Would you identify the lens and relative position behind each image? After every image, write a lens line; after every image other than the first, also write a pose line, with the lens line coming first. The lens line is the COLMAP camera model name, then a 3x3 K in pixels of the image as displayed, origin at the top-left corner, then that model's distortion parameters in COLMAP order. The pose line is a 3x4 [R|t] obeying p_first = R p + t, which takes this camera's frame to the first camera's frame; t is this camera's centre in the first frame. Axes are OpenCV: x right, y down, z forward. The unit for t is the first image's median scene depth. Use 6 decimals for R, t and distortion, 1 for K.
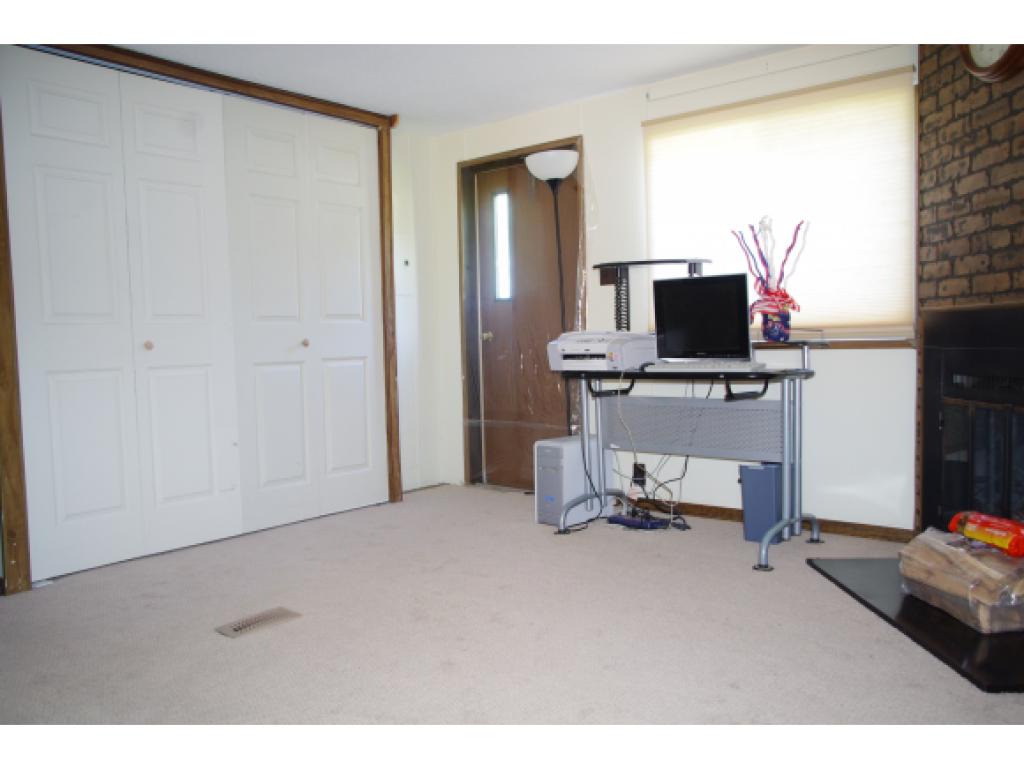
lens RADIAL K [[811.1, 0, 512.5], [0, 811.1, 384.1], [0, 0, 1]] dist [-0.008374, -0.000993]
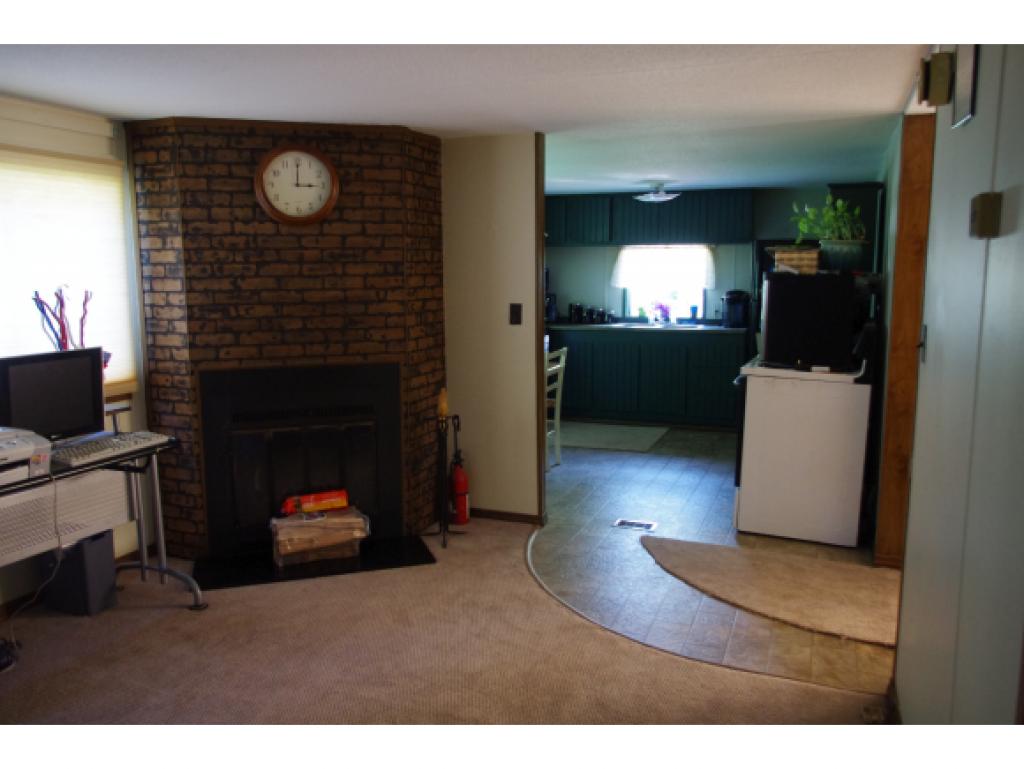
lens RADIAL K [[811.1, 0, 509.9], [0, 811.1, 384.5], [0, 0, 1]] dist [-0.008374, -0.000993]
pose [[-0.296626, -0.118462, 0.947618, -1.005451], [0.063642, 0.987619, 0.143384, -0.253744], [-0.952871, 0.102839, -0.285414, 1.025238]]
